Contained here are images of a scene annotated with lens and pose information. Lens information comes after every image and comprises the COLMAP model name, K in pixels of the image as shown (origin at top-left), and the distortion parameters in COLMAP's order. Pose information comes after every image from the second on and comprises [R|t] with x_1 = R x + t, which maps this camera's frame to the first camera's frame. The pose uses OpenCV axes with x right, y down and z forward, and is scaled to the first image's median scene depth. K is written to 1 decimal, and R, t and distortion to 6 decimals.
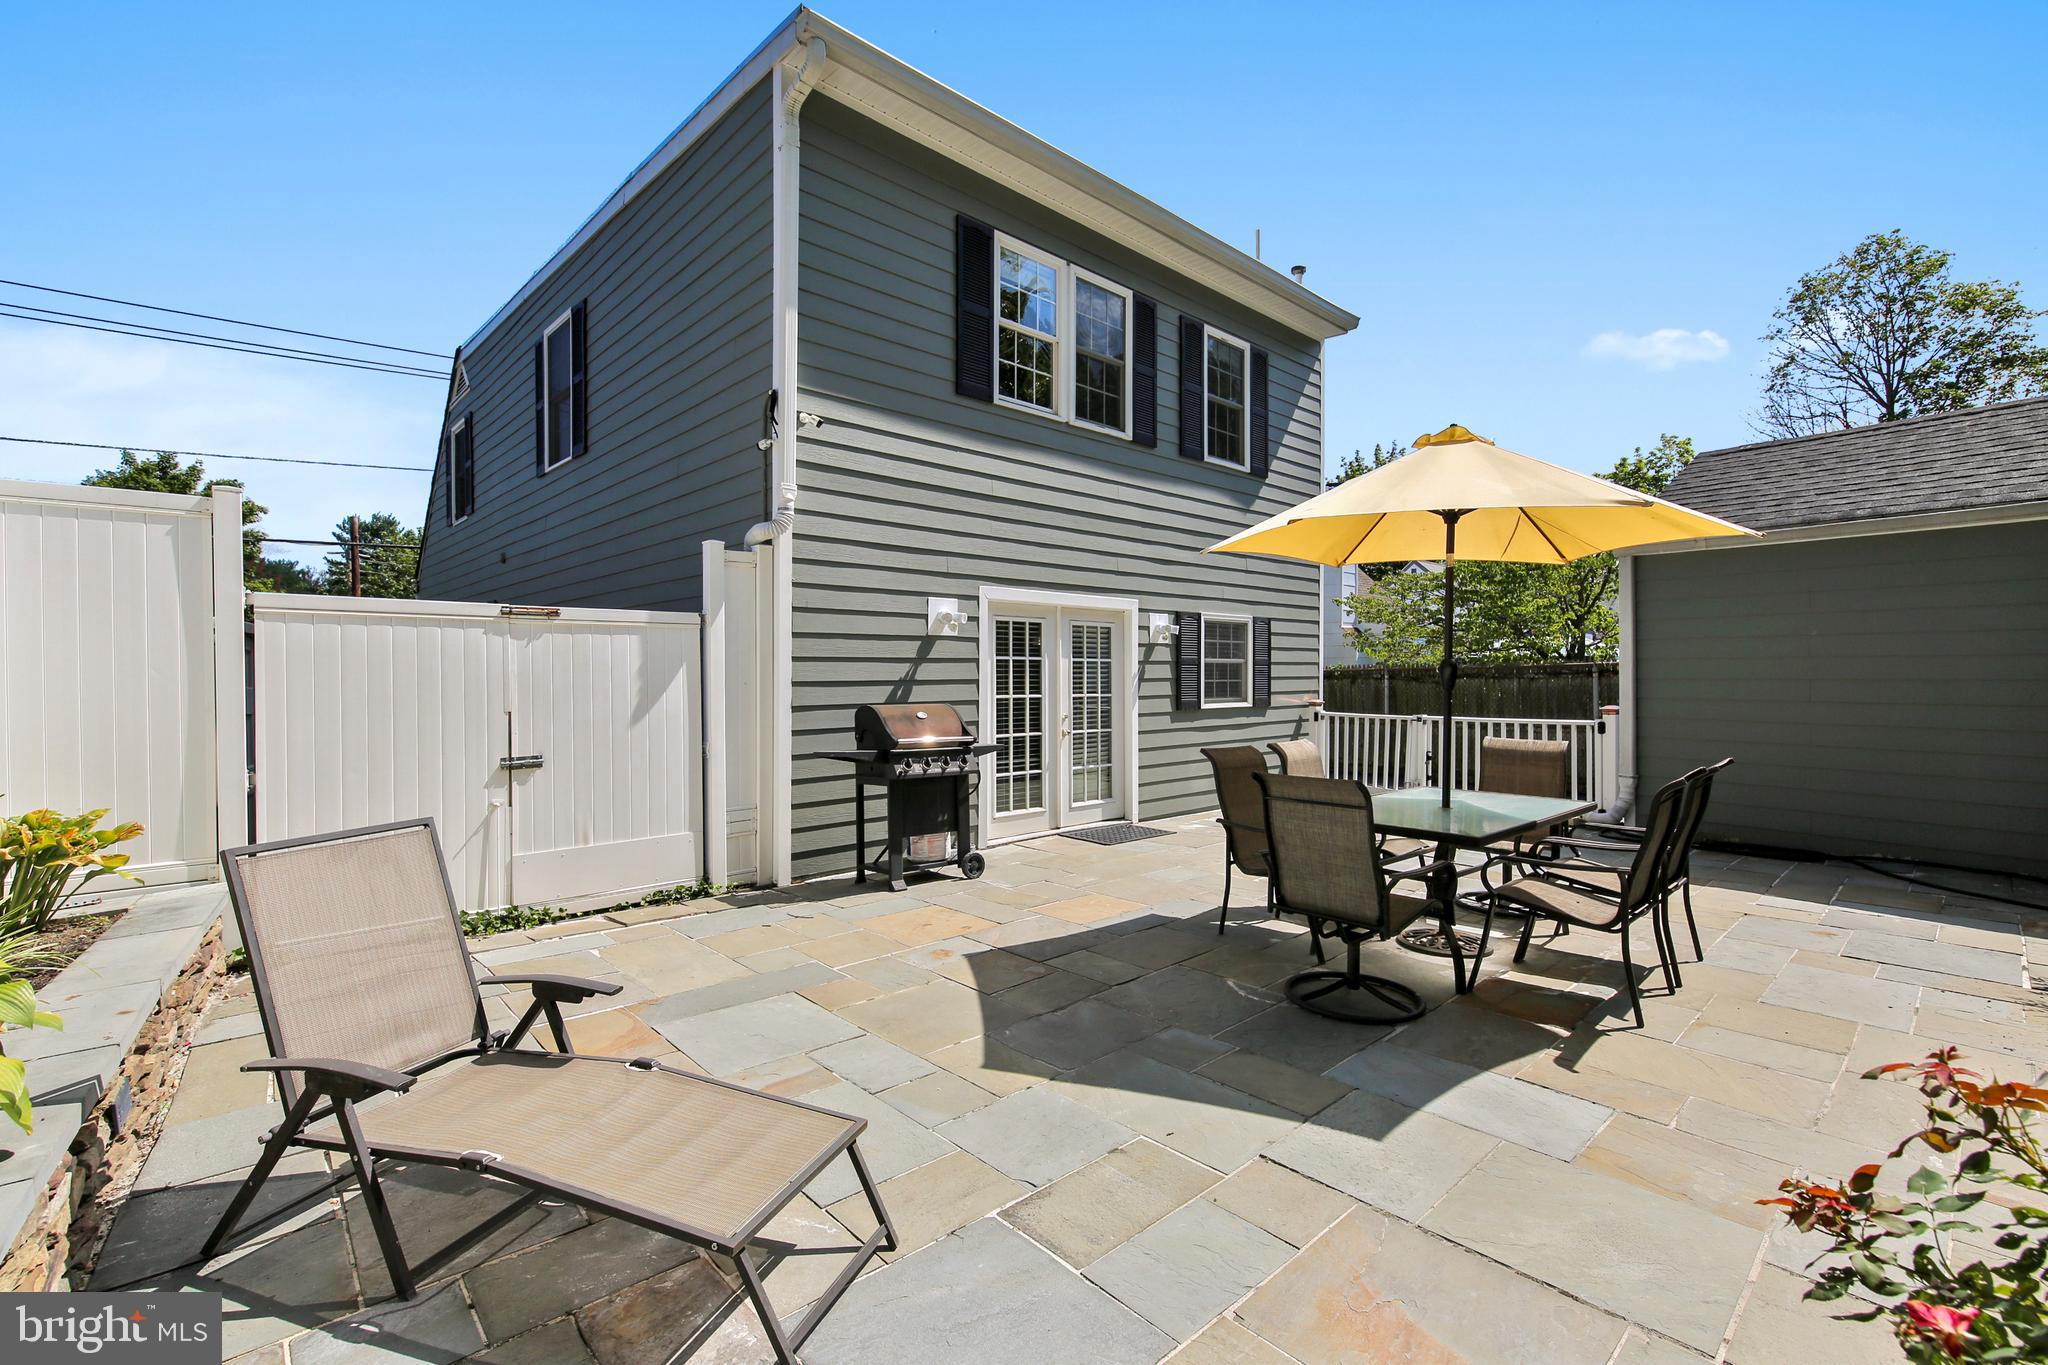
lens RADIAL K [[894.6, 0, 1028.5], [0, 894.6, 679.1], [0, 0, 1]] dist [0.000022, -0.000996]
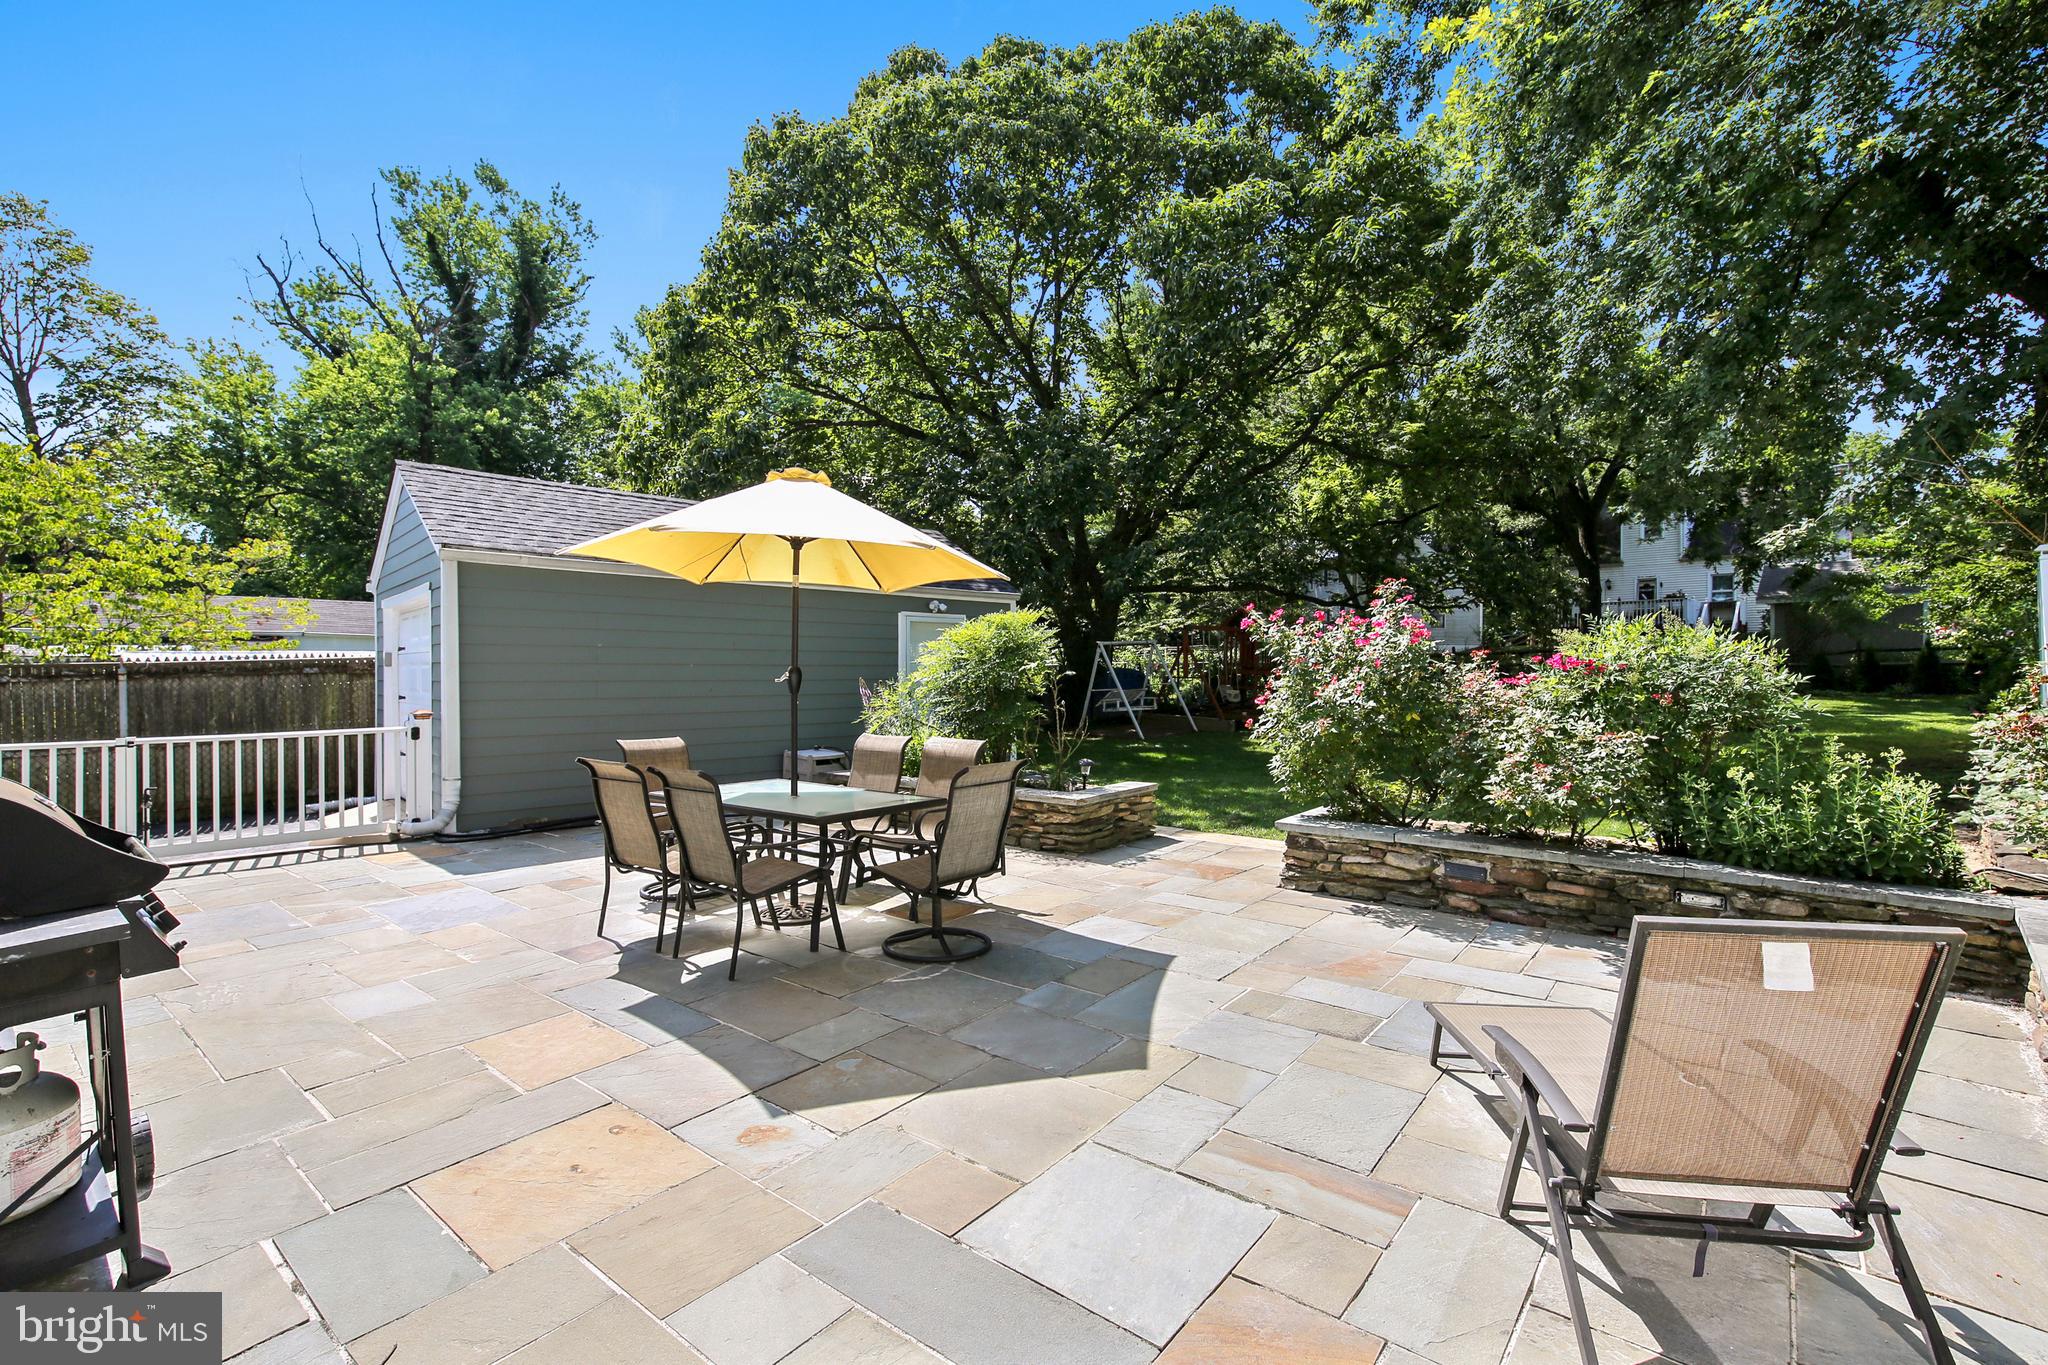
lens RADIAL K [[894.6, 0, 1021.6], [0, 894.6, 674.6], [0, 0, 1]] dist [0.000022, -0.000996]
pose [[-0.143037, -0.001044, 0.989717, -0.427905], [0.006334, 0.999978, 0.001970, -0.007213], [-0.989697, 0.006551, -0.143027, 0.527675]]
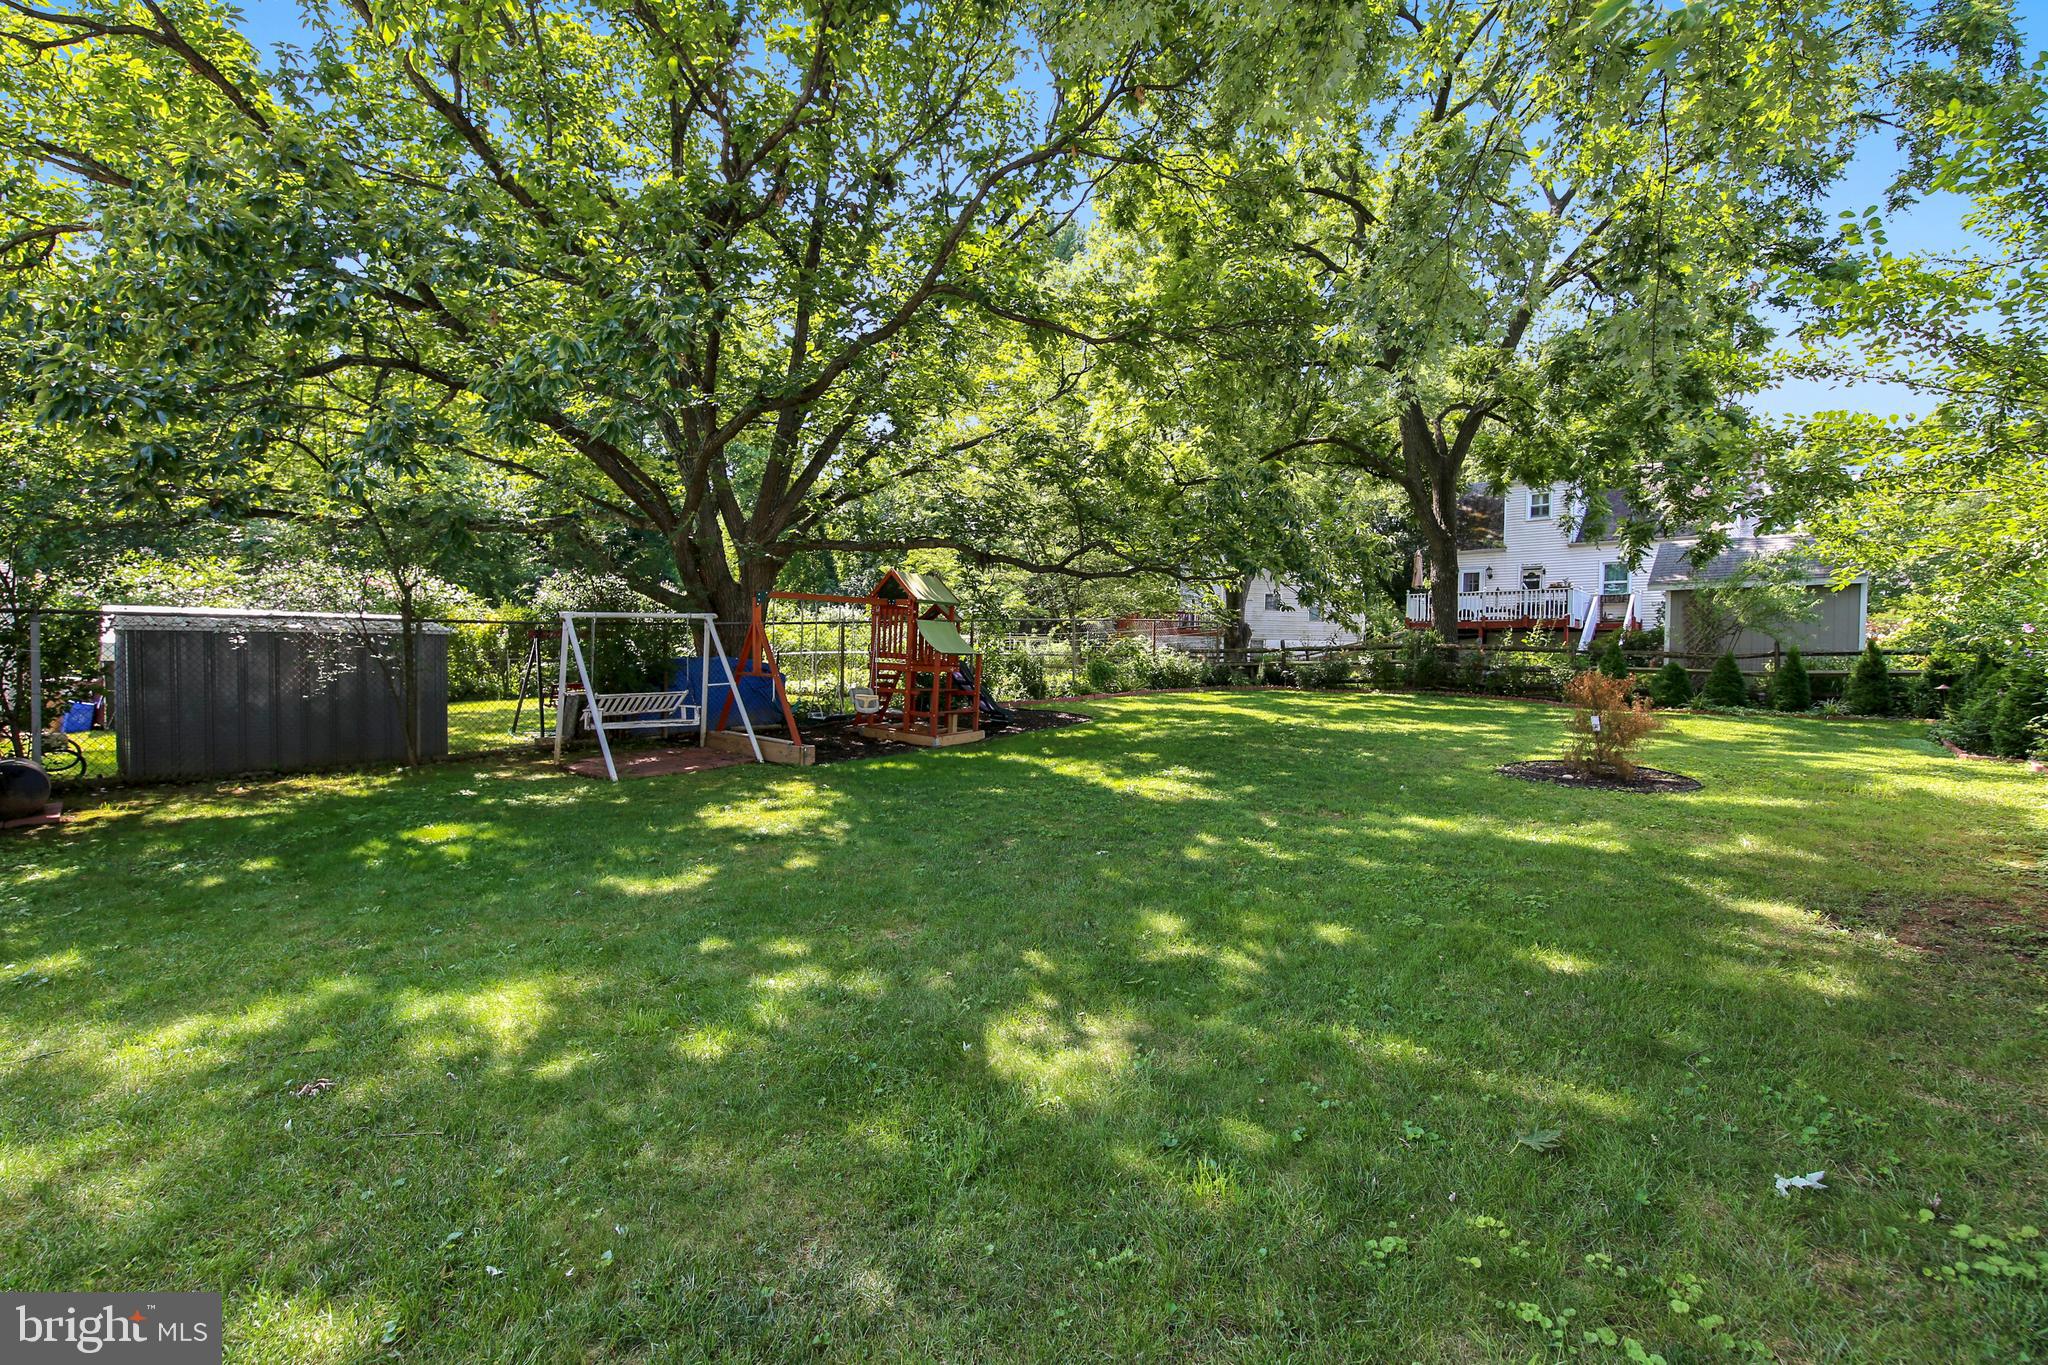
lens RADIAL K [[894.6, 0, 1004.6], [0, 894.6, 675.1], [0, 0, 1]] dist [0.000022, -0.000996]
pose [[-0.196233, -0.015124, 0.980441, 0.347026], [-0.013978, 0.999823, 0.012625, -0.014770], [-0.980458, -0.011227, -0.196410, -0.377044]]
